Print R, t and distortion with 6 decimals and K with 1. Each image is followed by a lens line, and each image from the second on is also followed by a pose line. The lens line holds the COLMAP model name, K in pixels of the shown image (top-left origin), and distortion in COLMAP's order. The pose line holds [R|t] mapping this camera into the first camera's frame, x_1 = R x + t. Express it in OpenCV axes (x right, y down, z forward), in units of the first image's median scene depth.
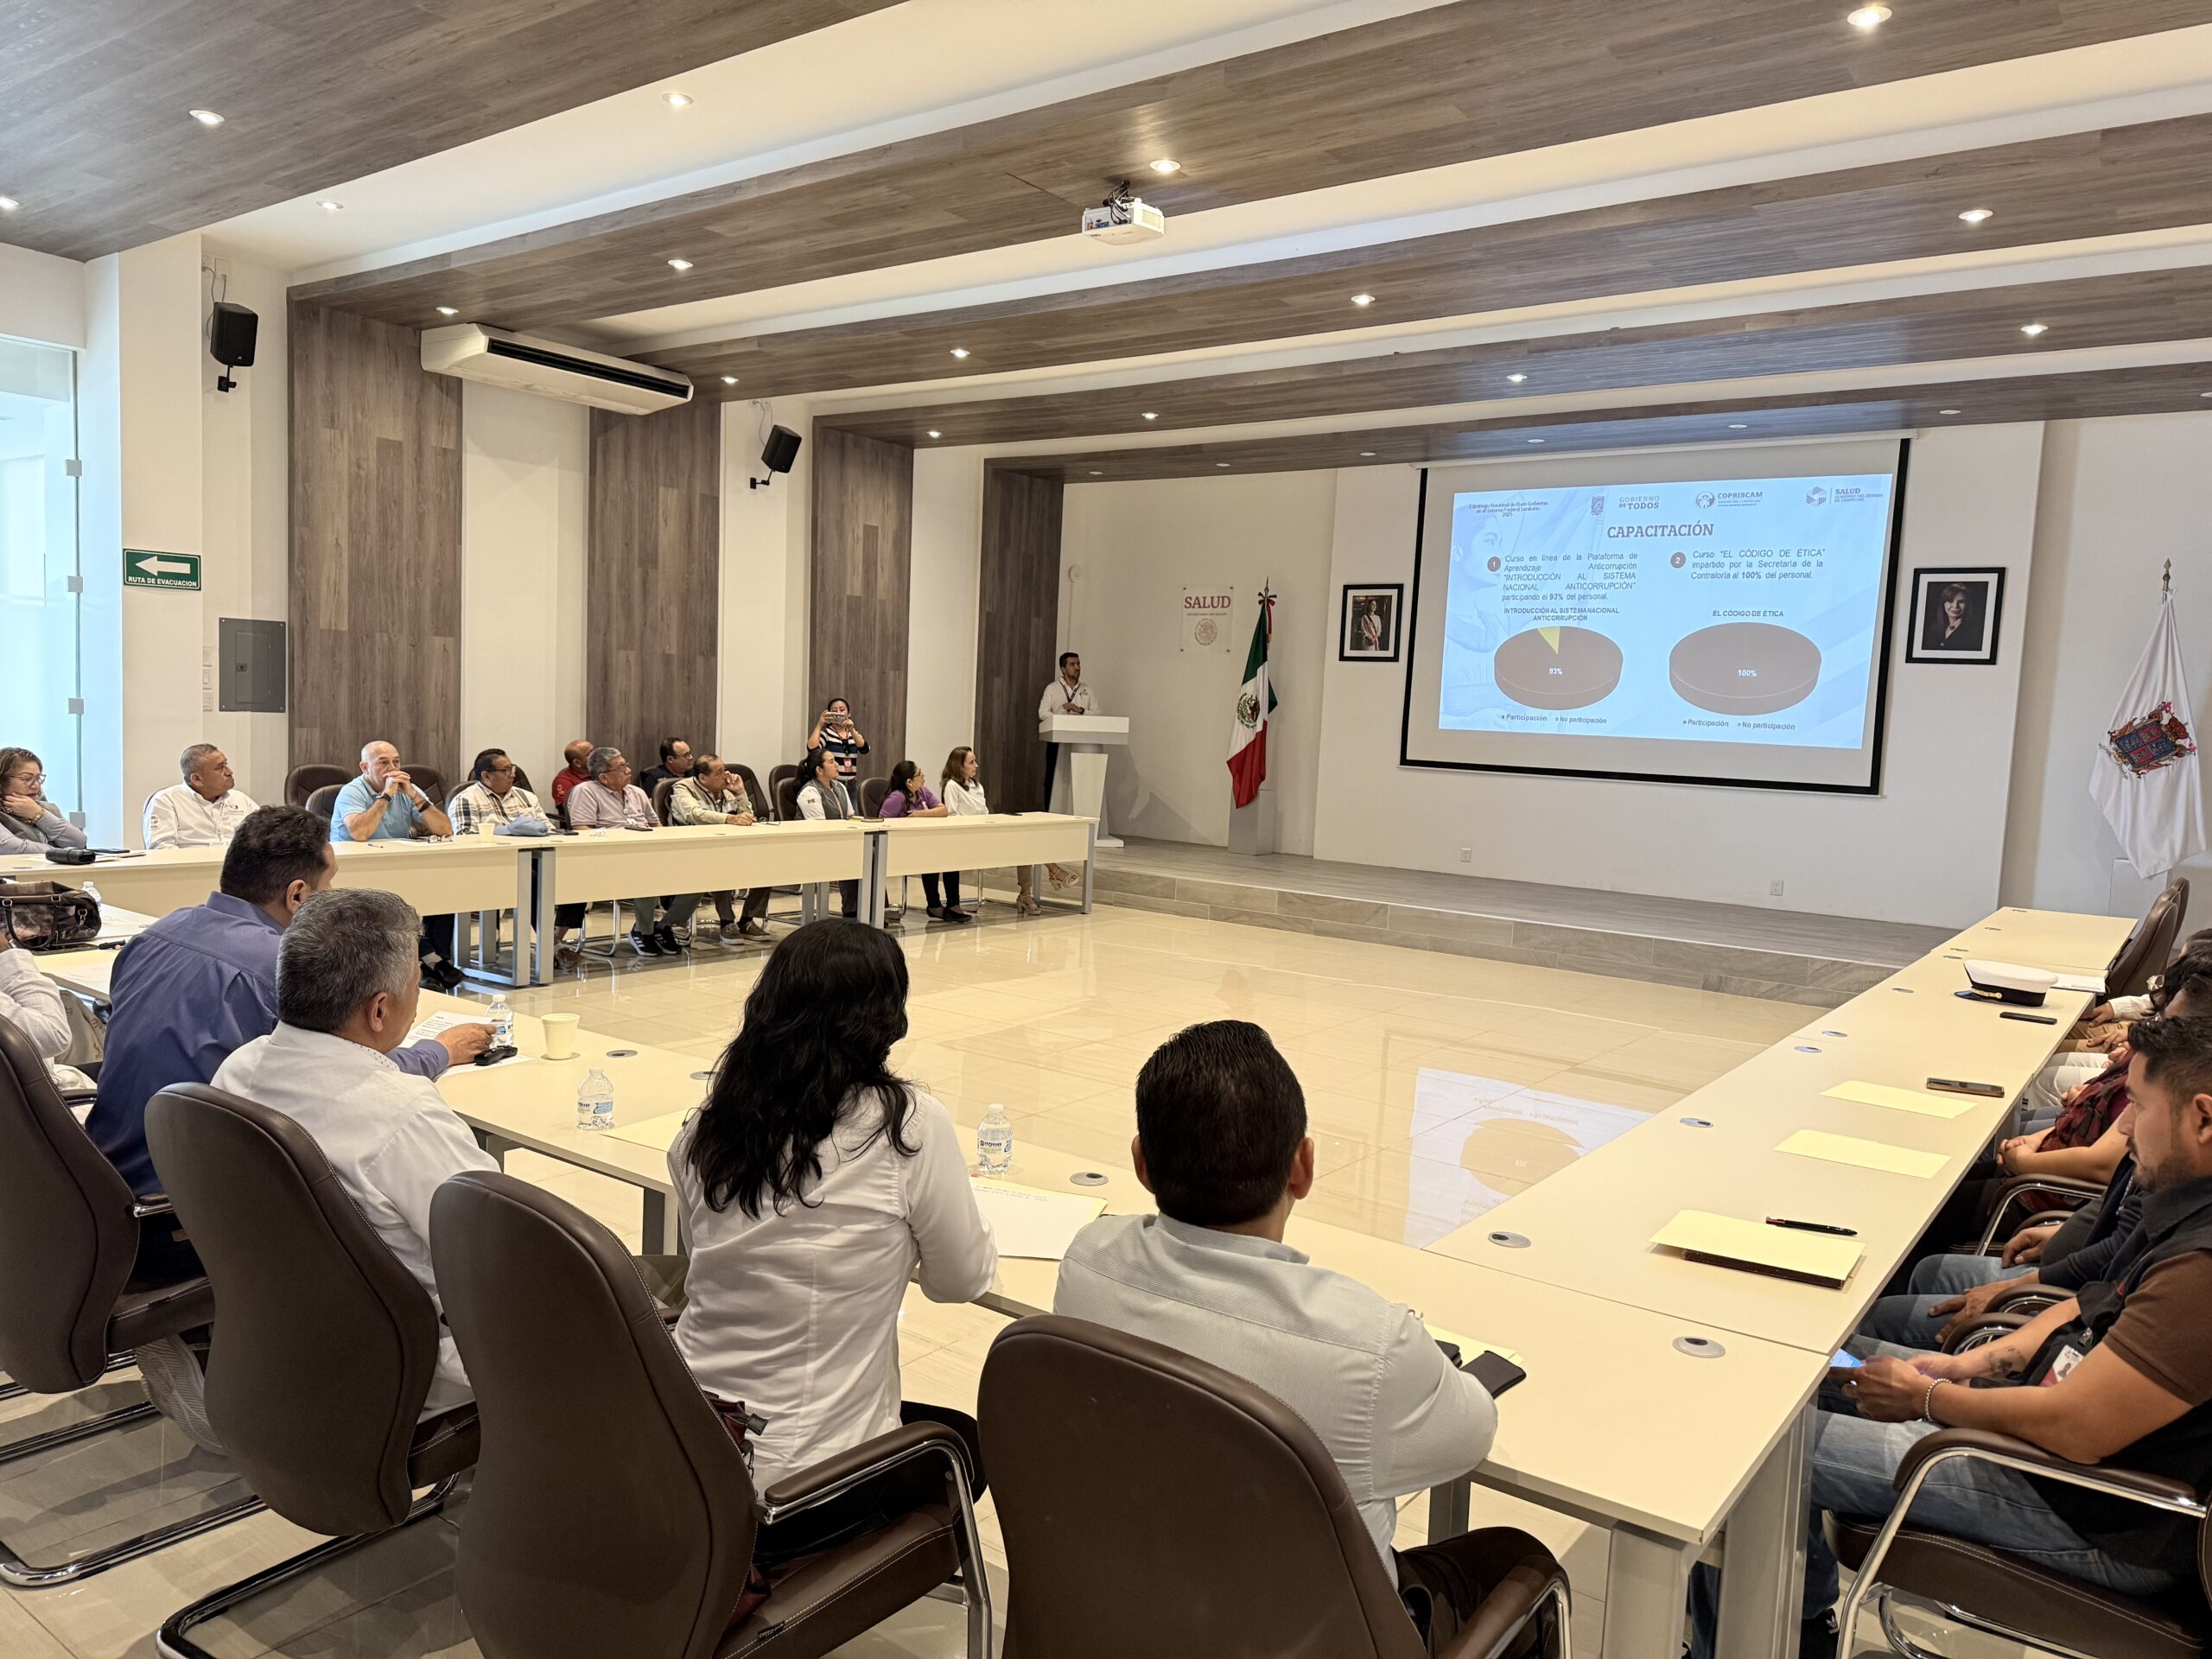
lens RADIAL K [[1565.8, 0, 1106.9], [0, 1565.8, 834.4], [0, 0, 1]] dist [0.030921, -0.023303]
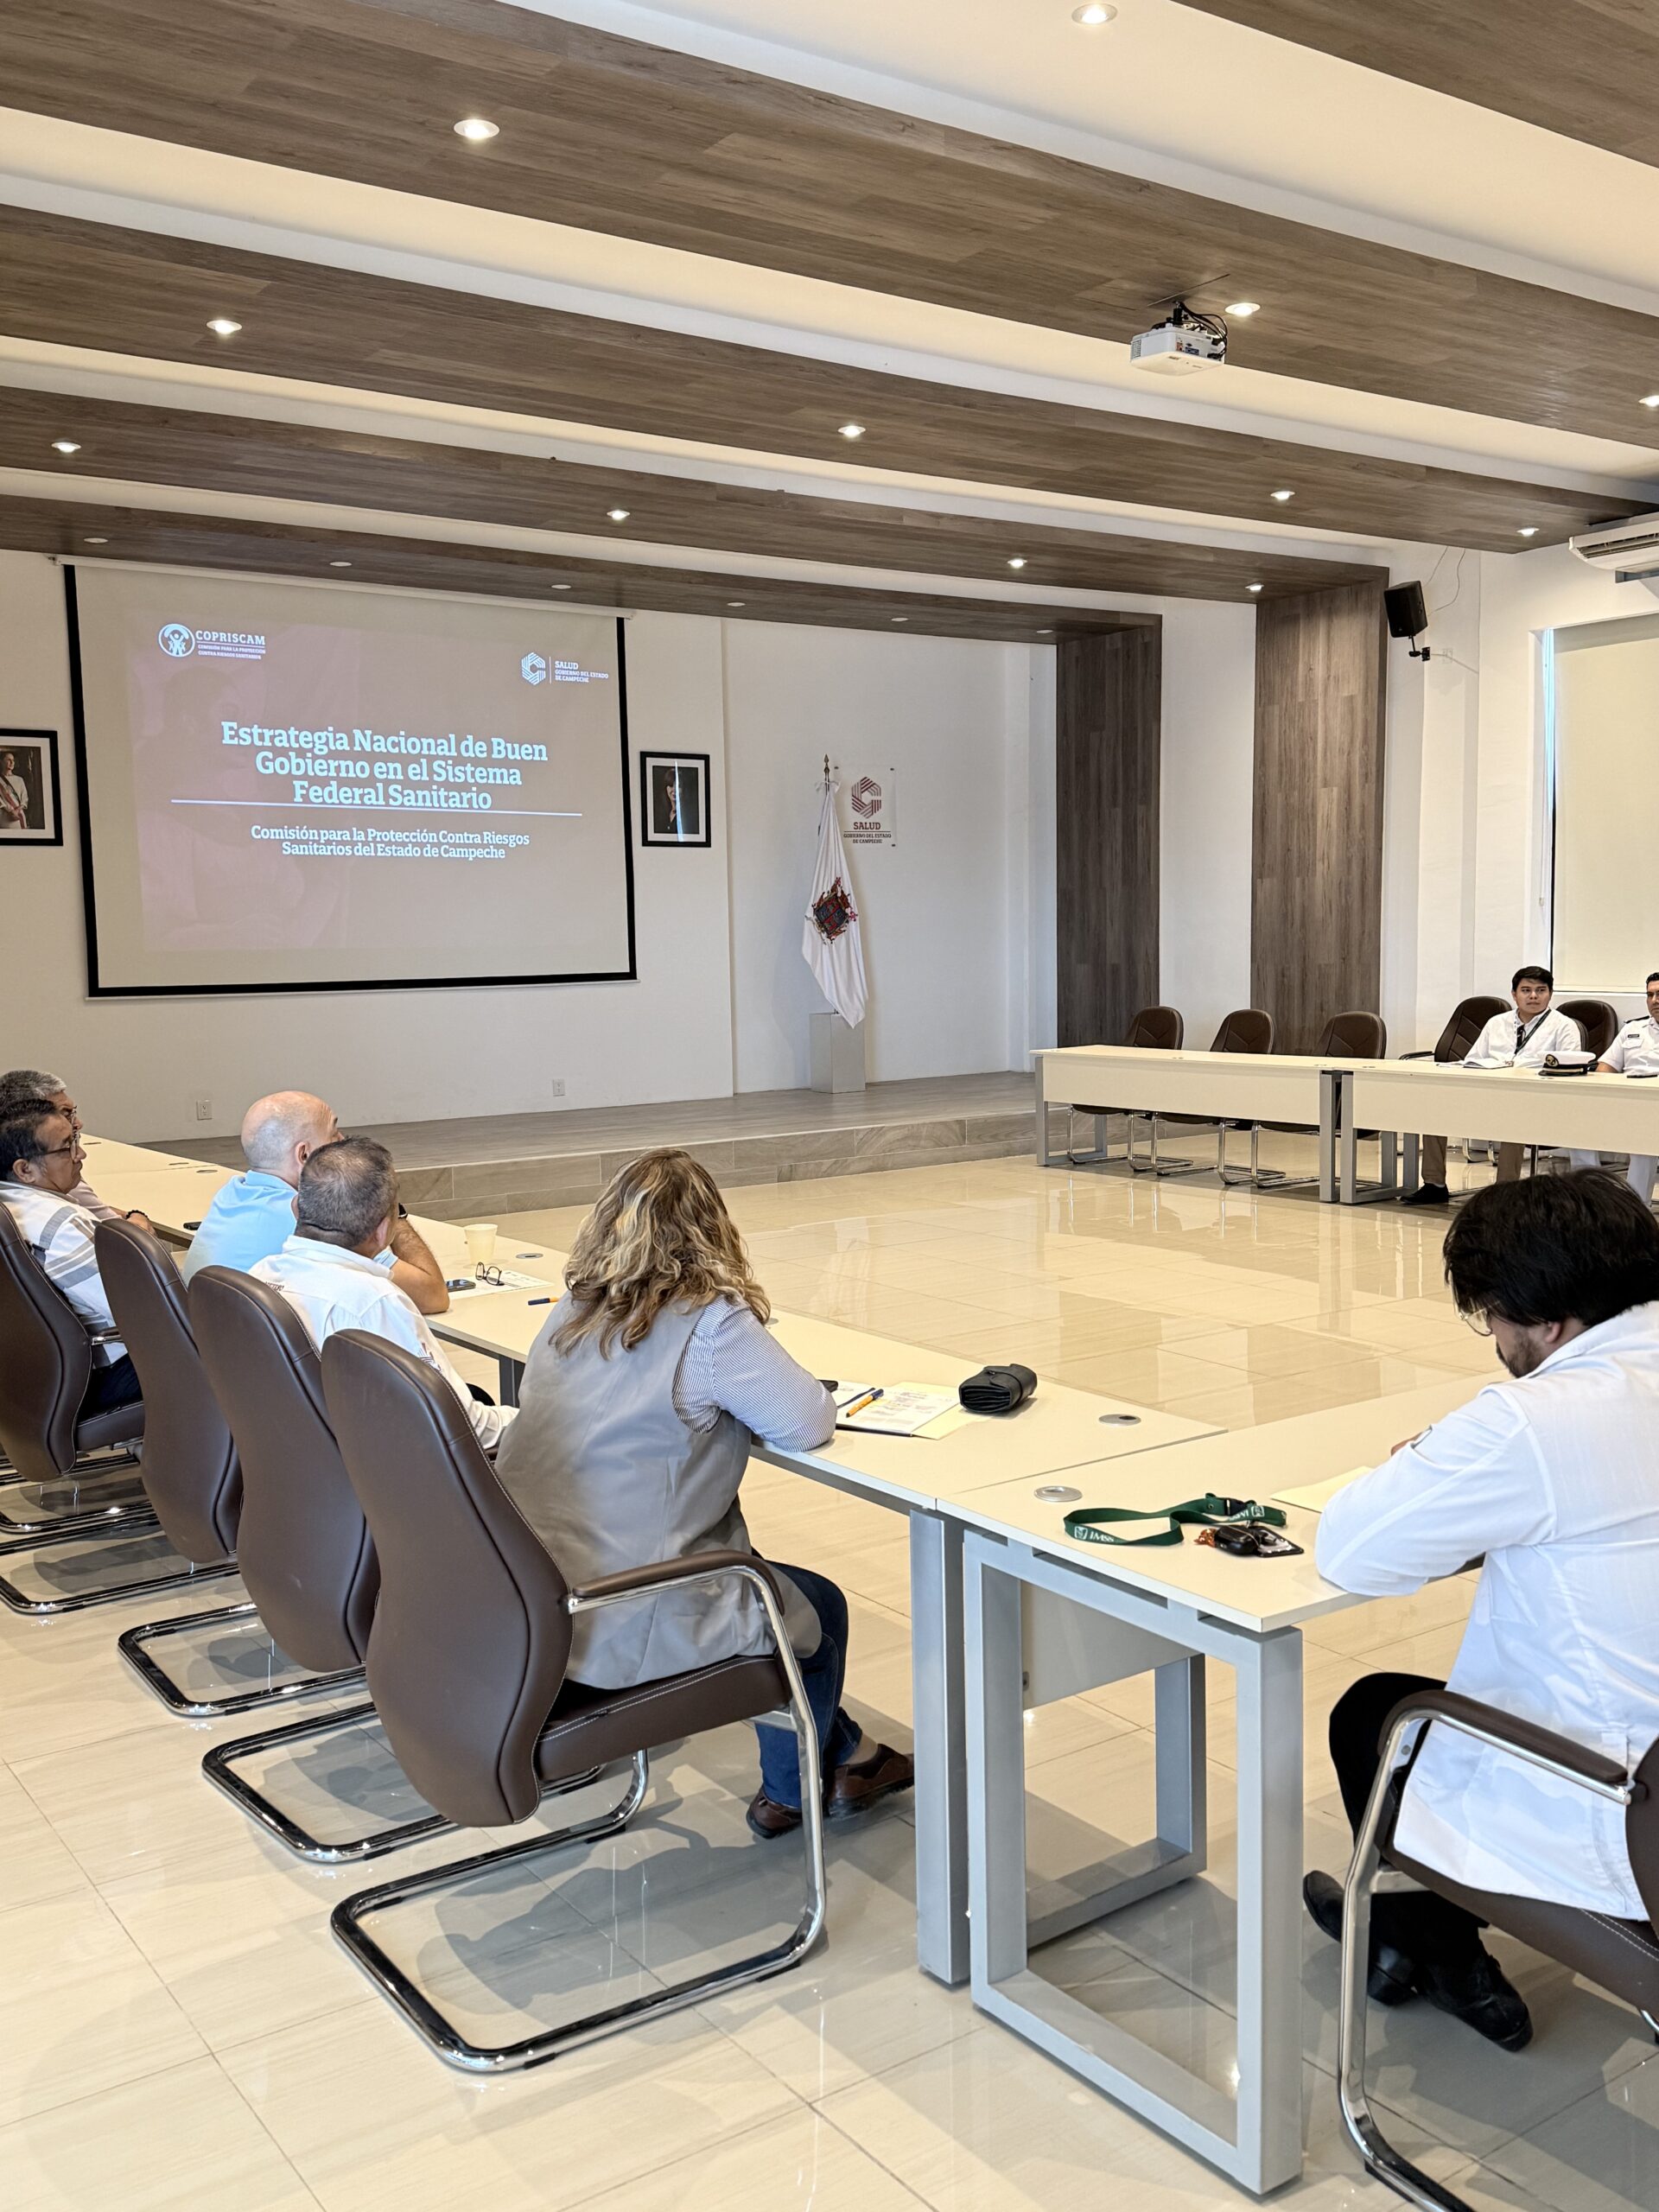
lens RADIAL K [[2001.4, 0, 827.1], [0, 2001.4, 1099.8], [0, 0, 1]] dist [0.053953, -0.017615]
pose [[0.307687, -0.128192, 0.942813, -1.006918], [0.107859, 0.989195, 0.099299, -0.093462], [-0.945355, 0.071138, 0.318189, 0.739764]]
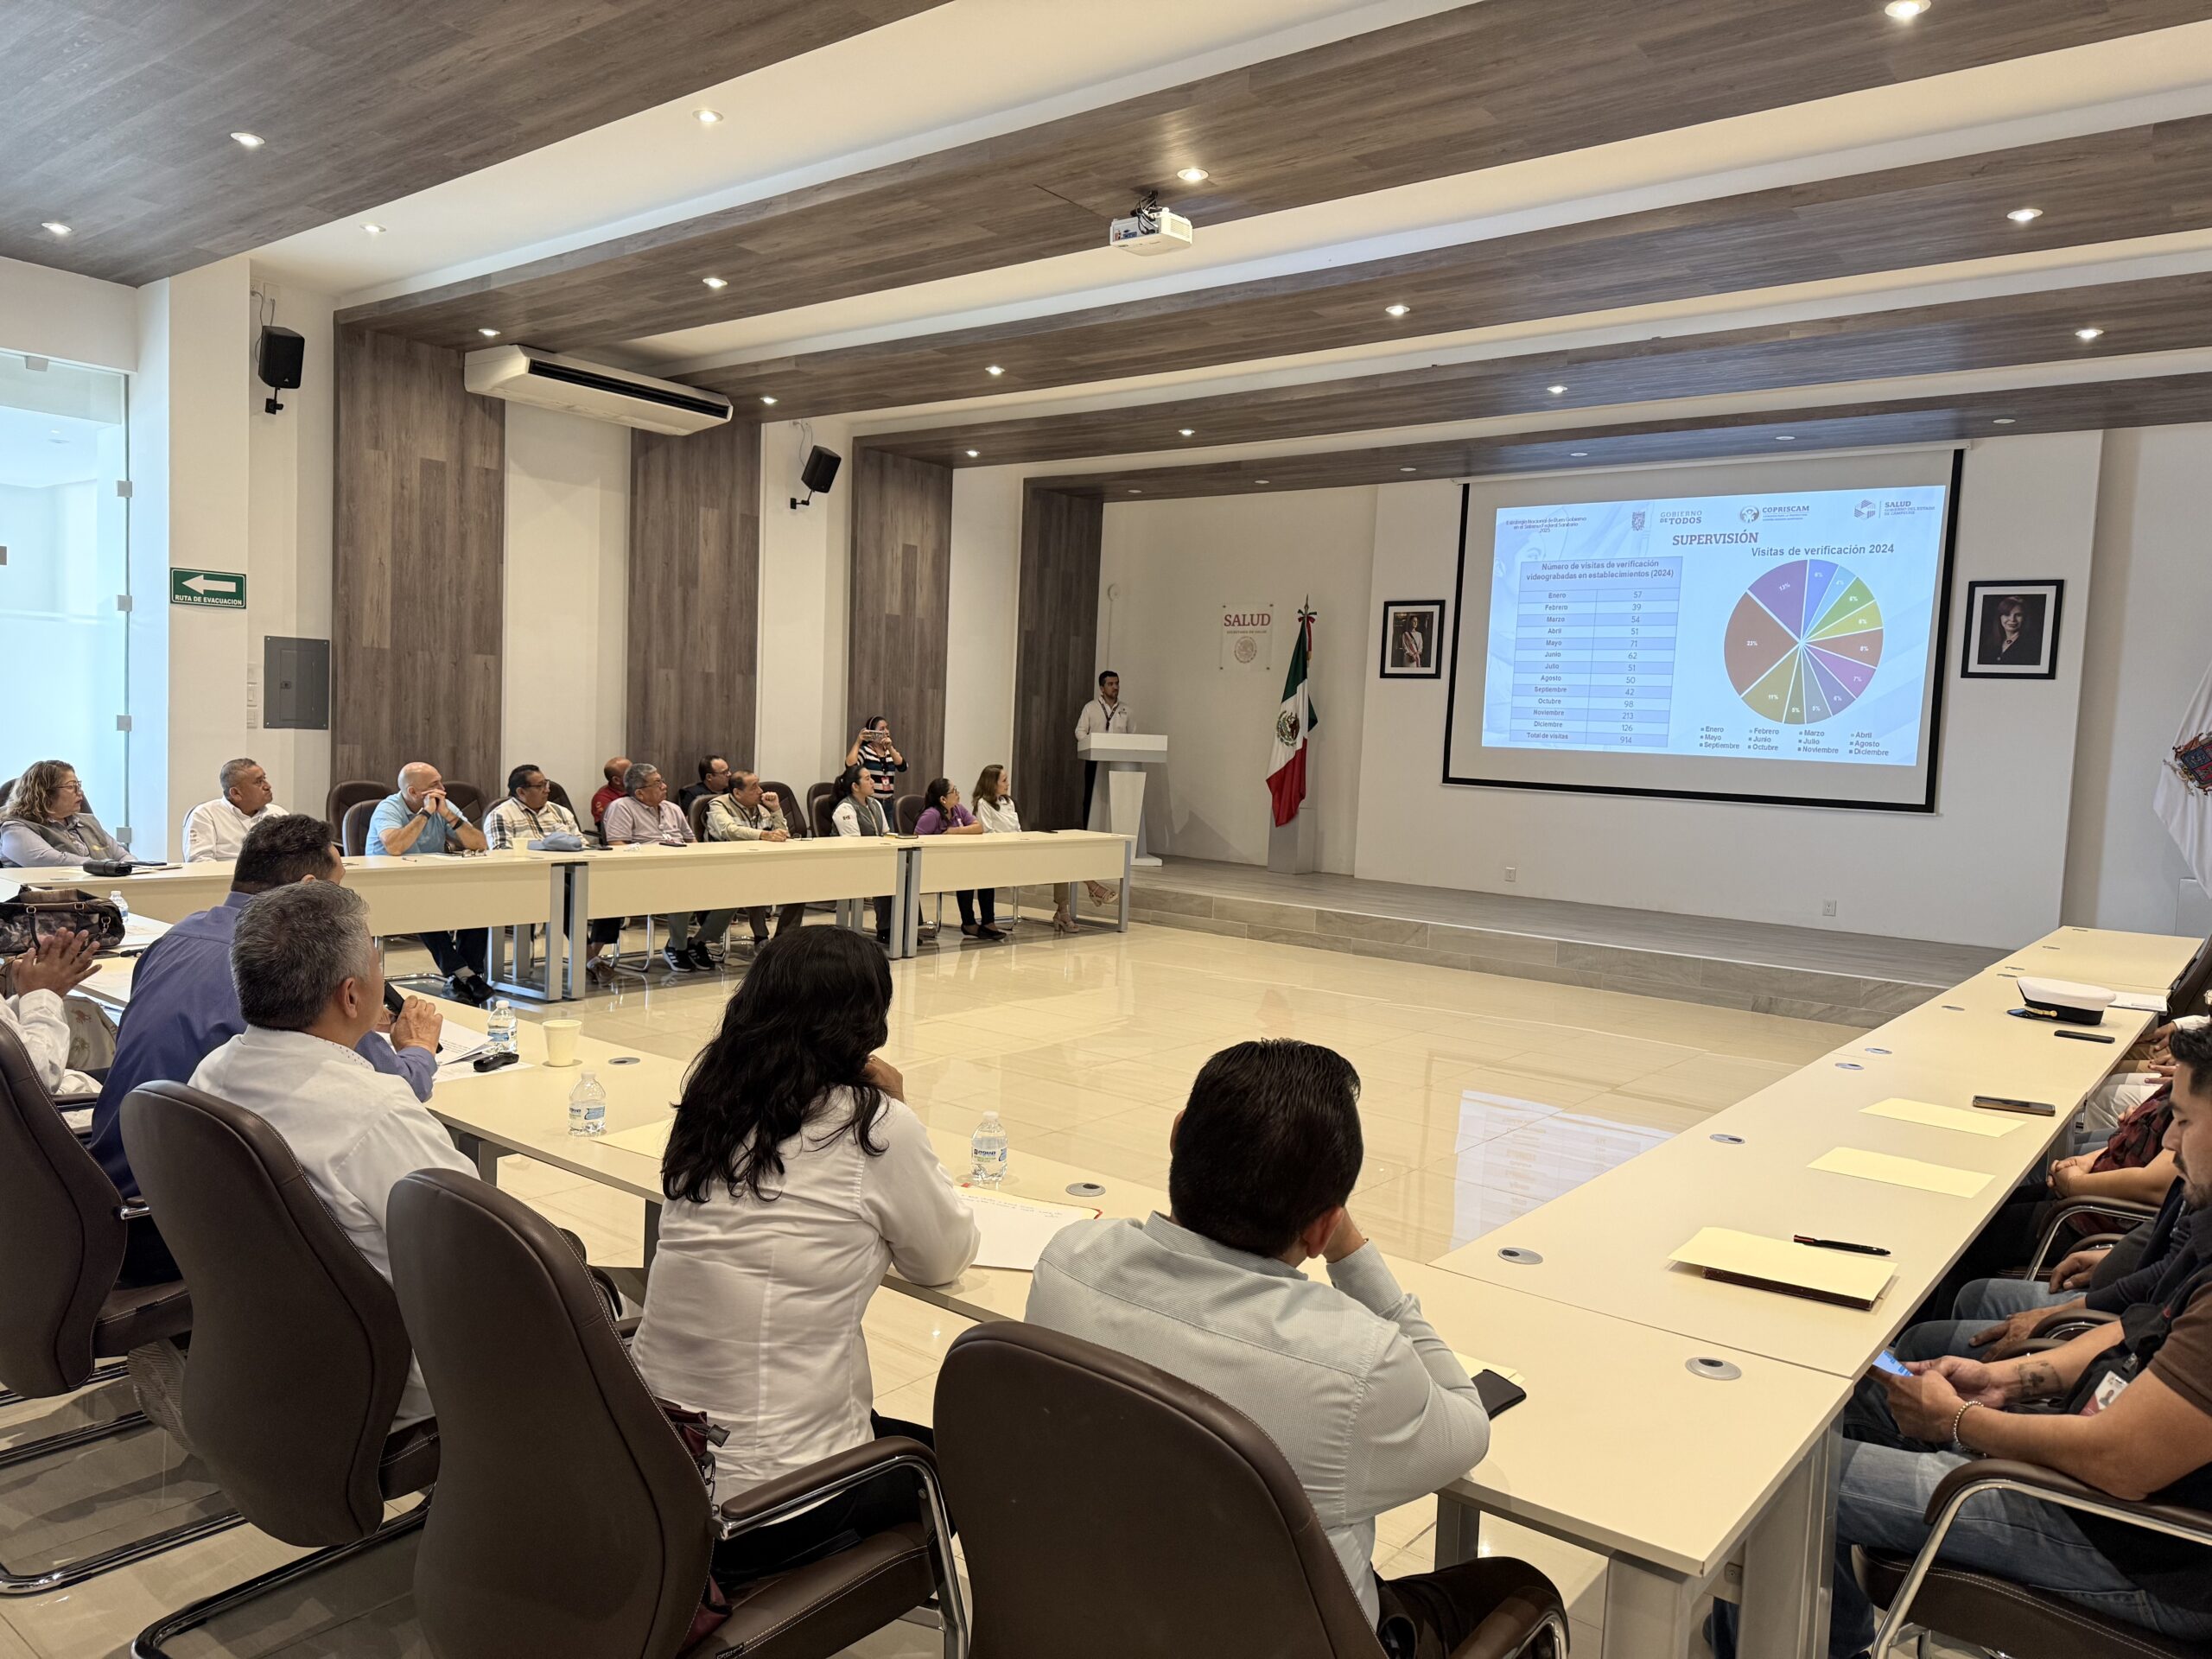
lens RADIAL K [[1565.8, 0, 1103.9], [0, 1565.8, 829.2], [0, 0, 1]] dist [0.030921, -0.023303]
pose [[0.999452, 0.000919, -0.033100, 0.011987], [-0.001526, 0.999831, -0.018317, 0.005666], [0.033077, 0.018357, 0.999284, 0.010371]]
